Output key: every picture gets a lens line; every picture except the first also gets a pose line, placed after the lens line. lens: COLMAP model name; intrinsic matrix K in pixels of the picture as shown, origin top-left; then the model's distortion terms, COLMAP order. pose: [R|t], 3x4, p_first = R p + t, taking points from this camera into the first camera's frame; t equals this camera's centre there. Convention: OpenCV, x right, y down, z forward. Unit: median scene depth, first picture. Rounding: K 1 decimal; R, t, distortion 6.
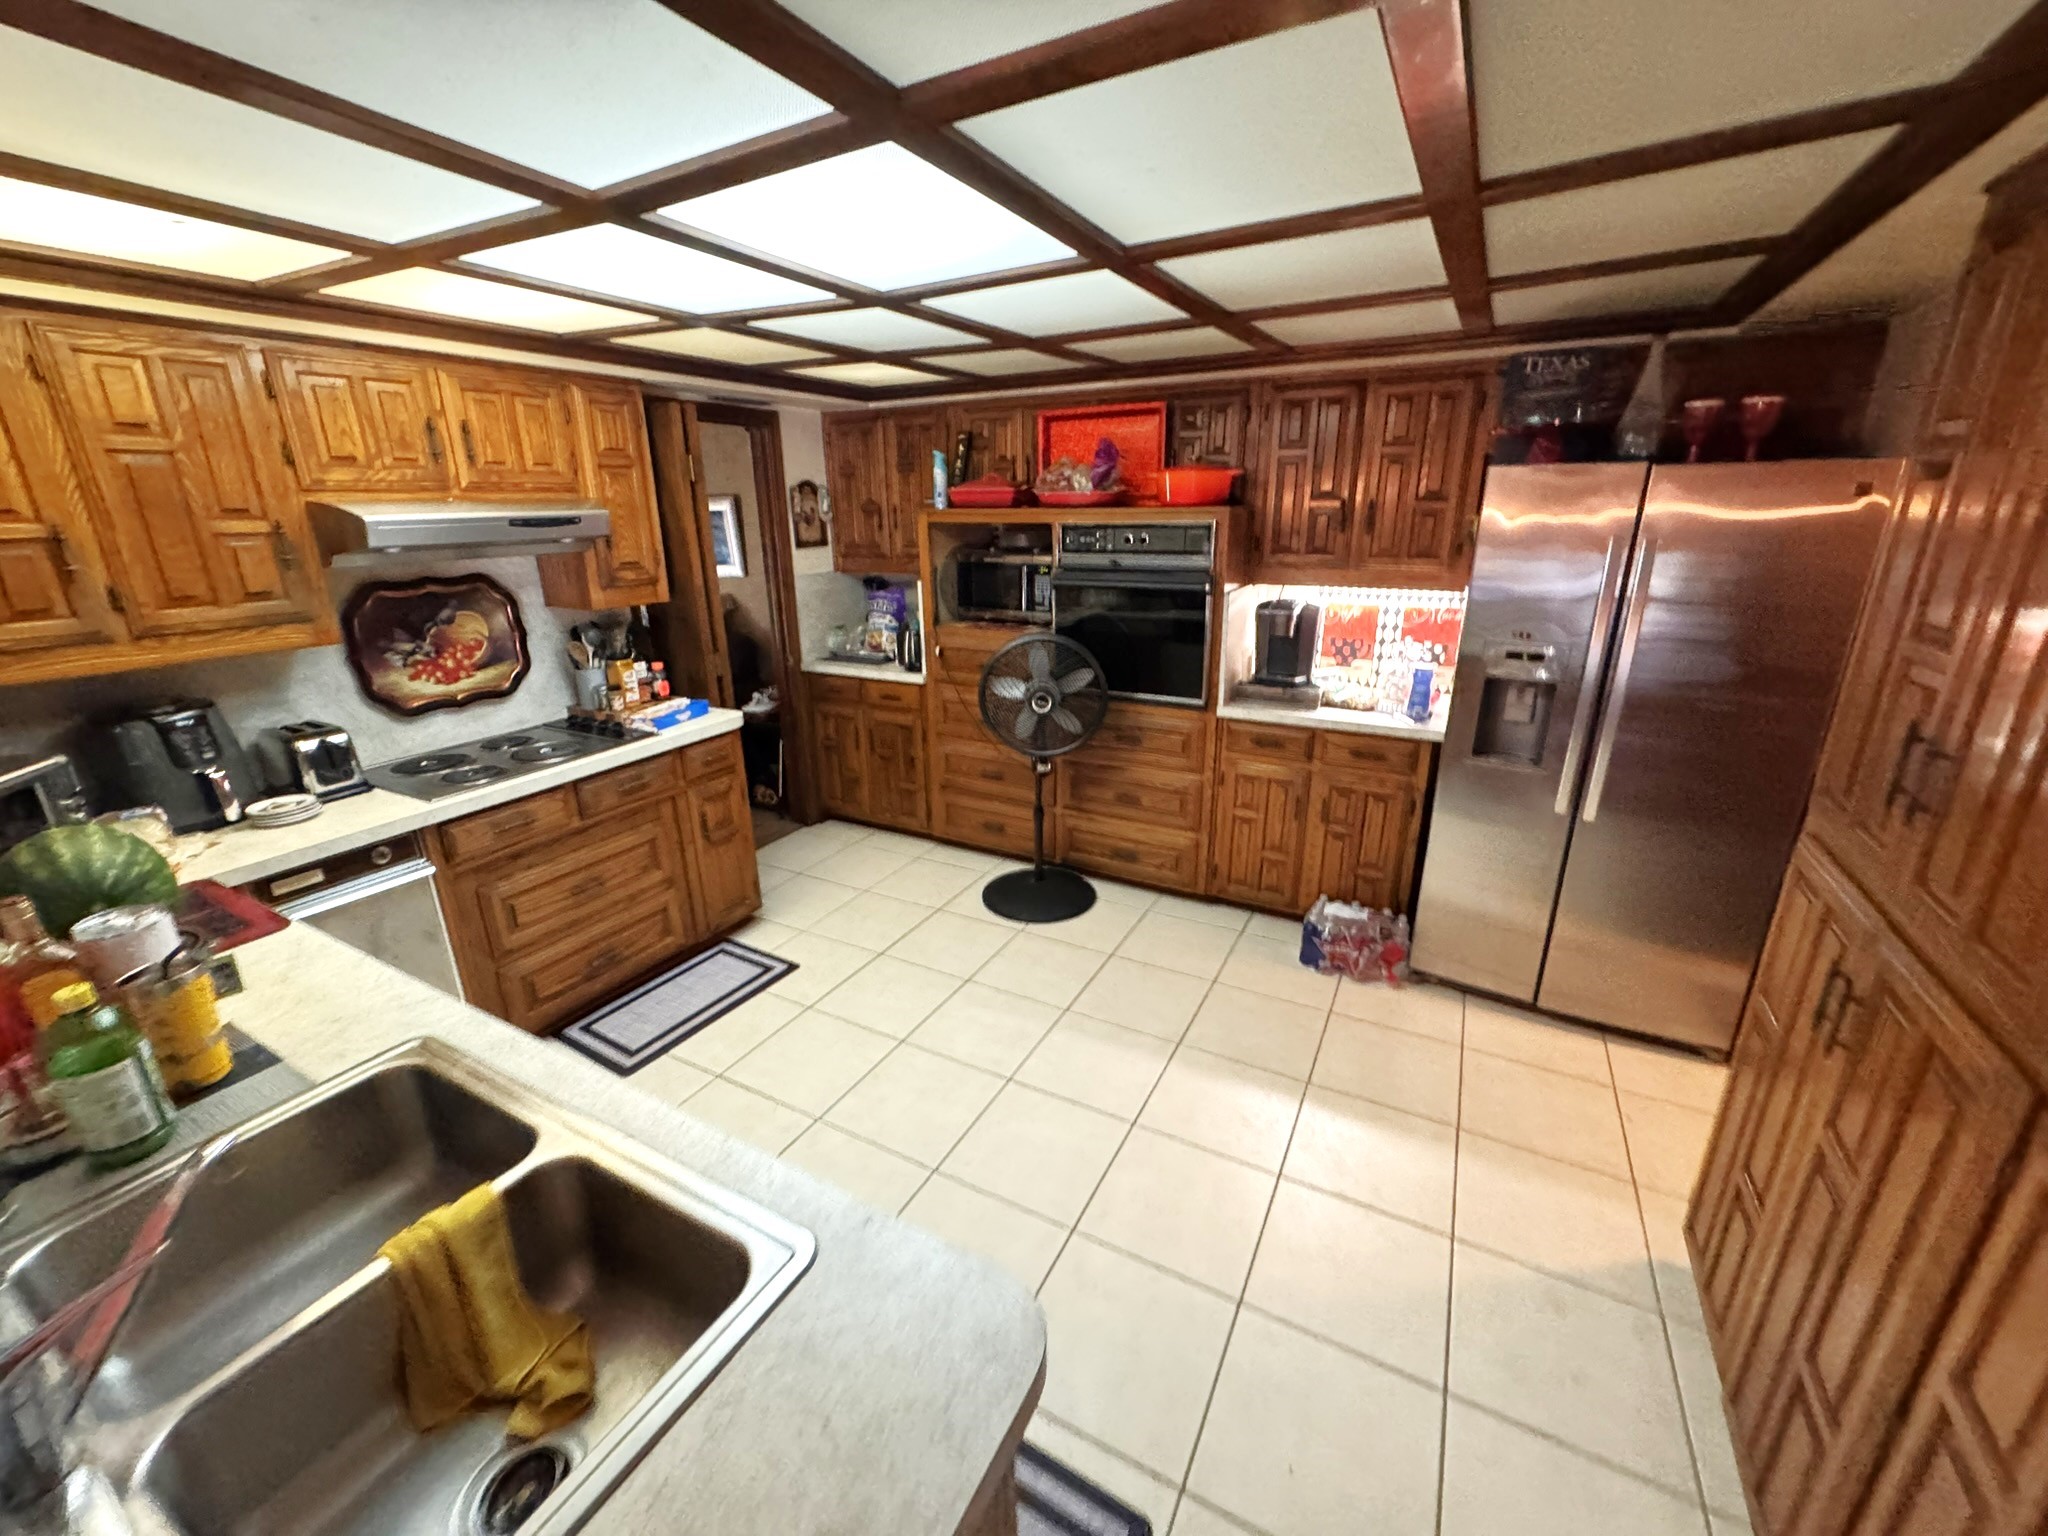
lens RADIAL K [[816.7, 0, 1013.4], [0, 816.7, 765.1], [0, 0, 1]] dist [0.001509, -0.000021]
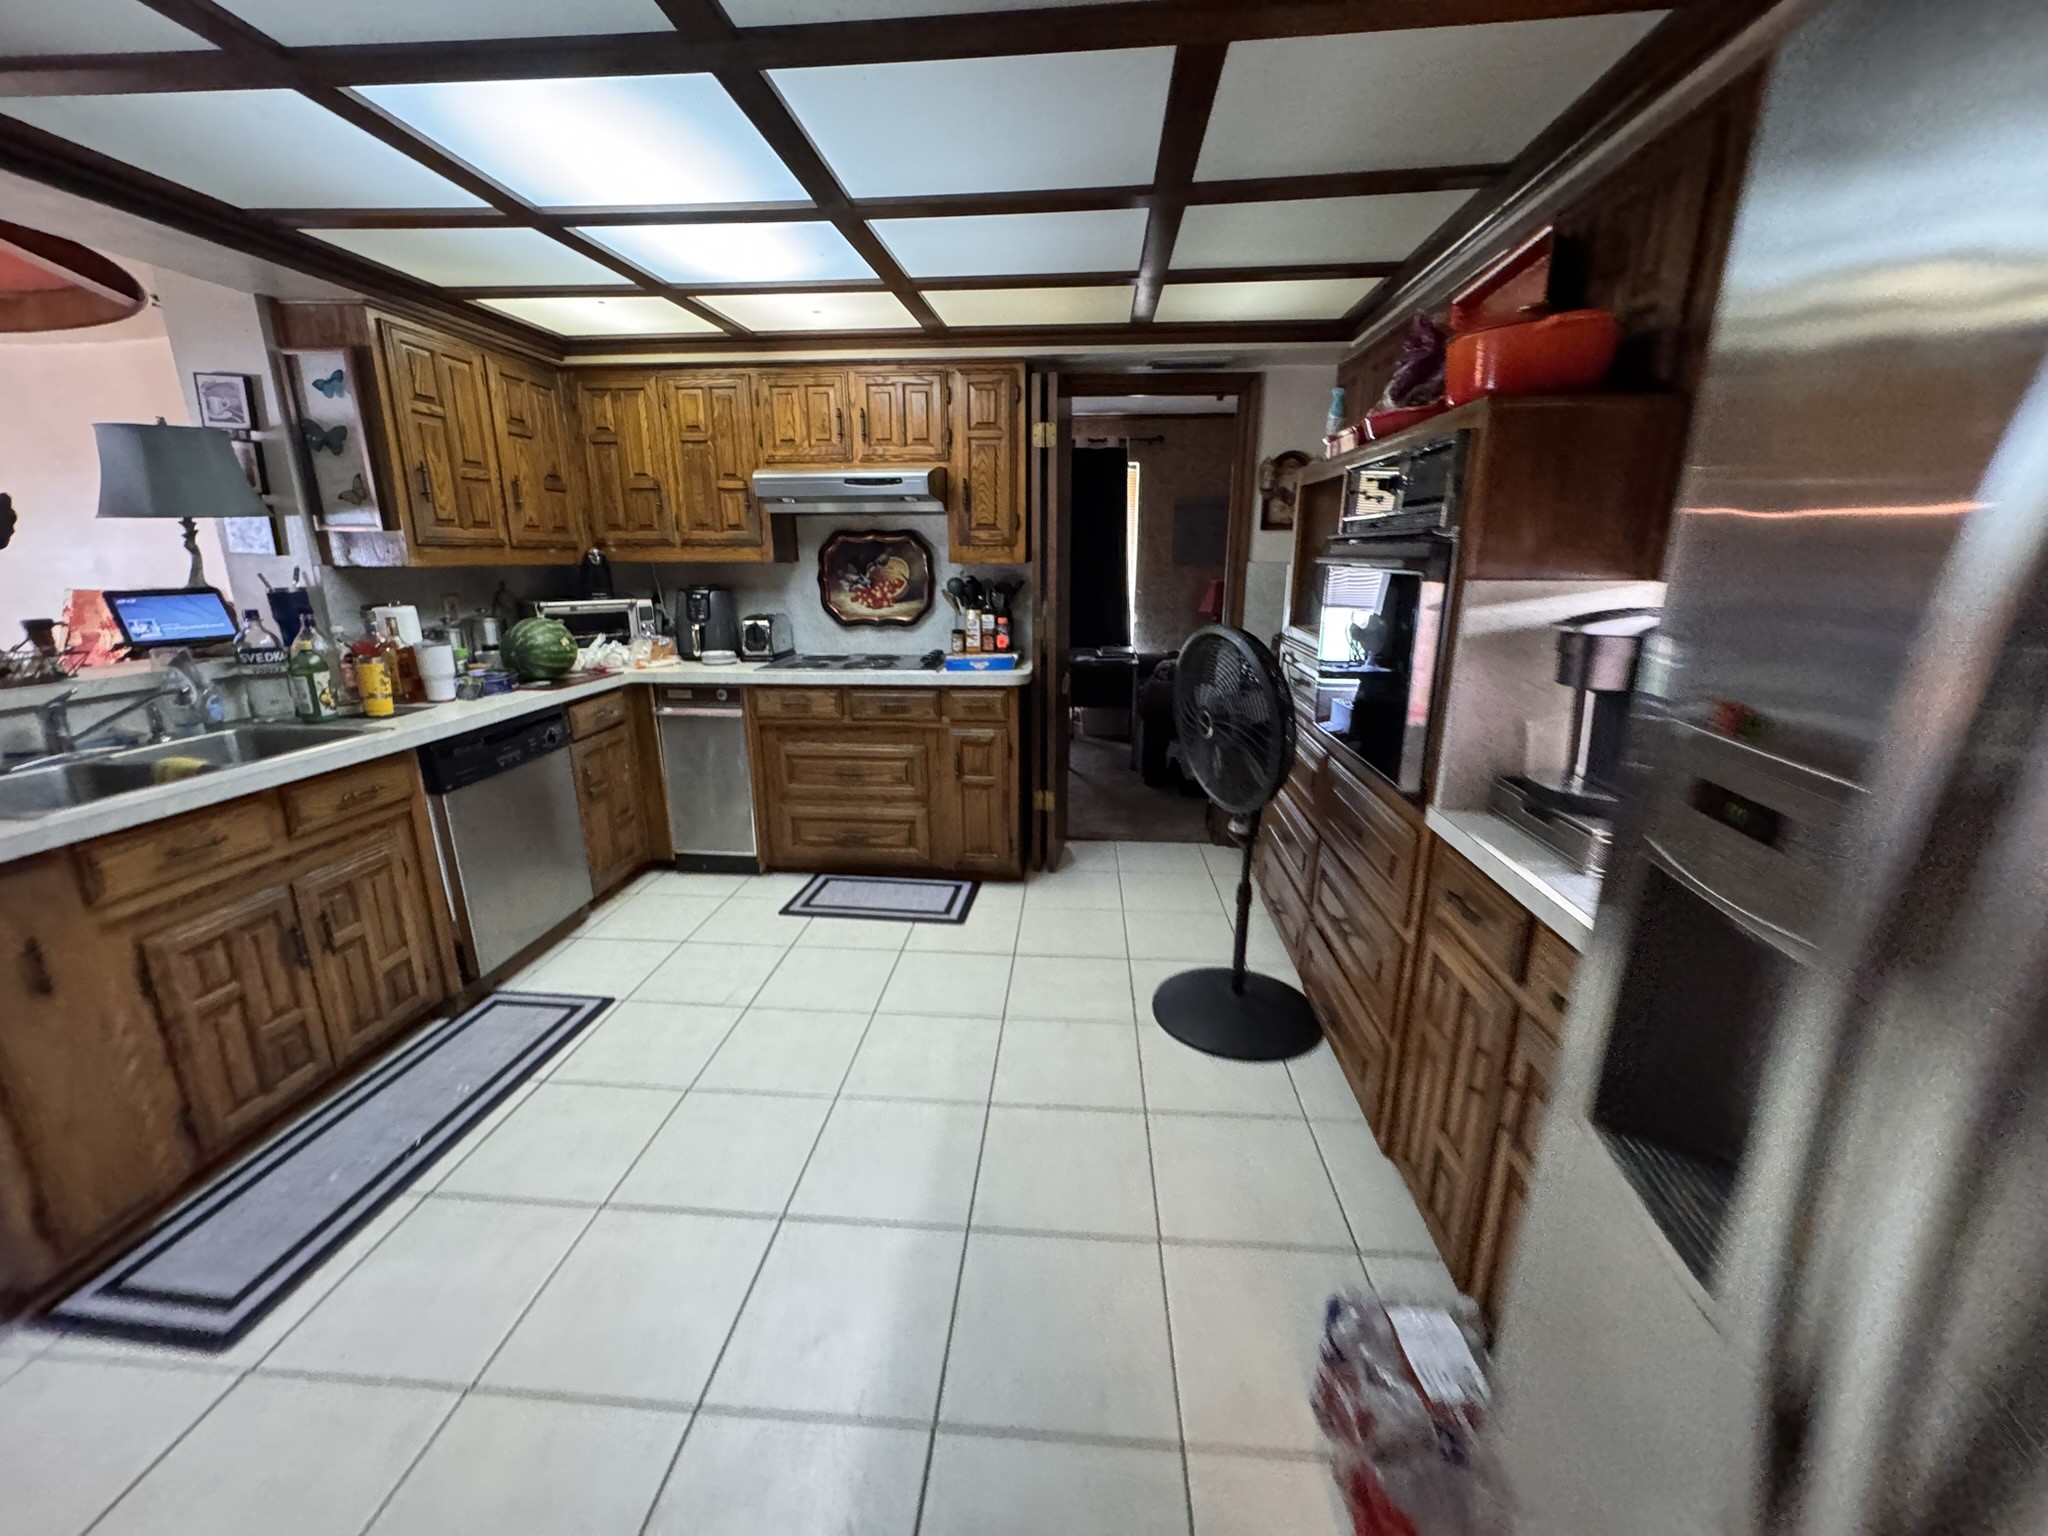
lens RADIAL K [[816.7, 0, 1018.0], [0, 816.7, 765.3], [0, 0, 1]] dist [0.001509, -0.000021]
pose [[0.409933, 0.251596, -0.876729, 0.668813], [-0.287618, 0.947821, 0.137515, -0.108235], [0.865581, 0.195792, 0.460907, 0.630718]]
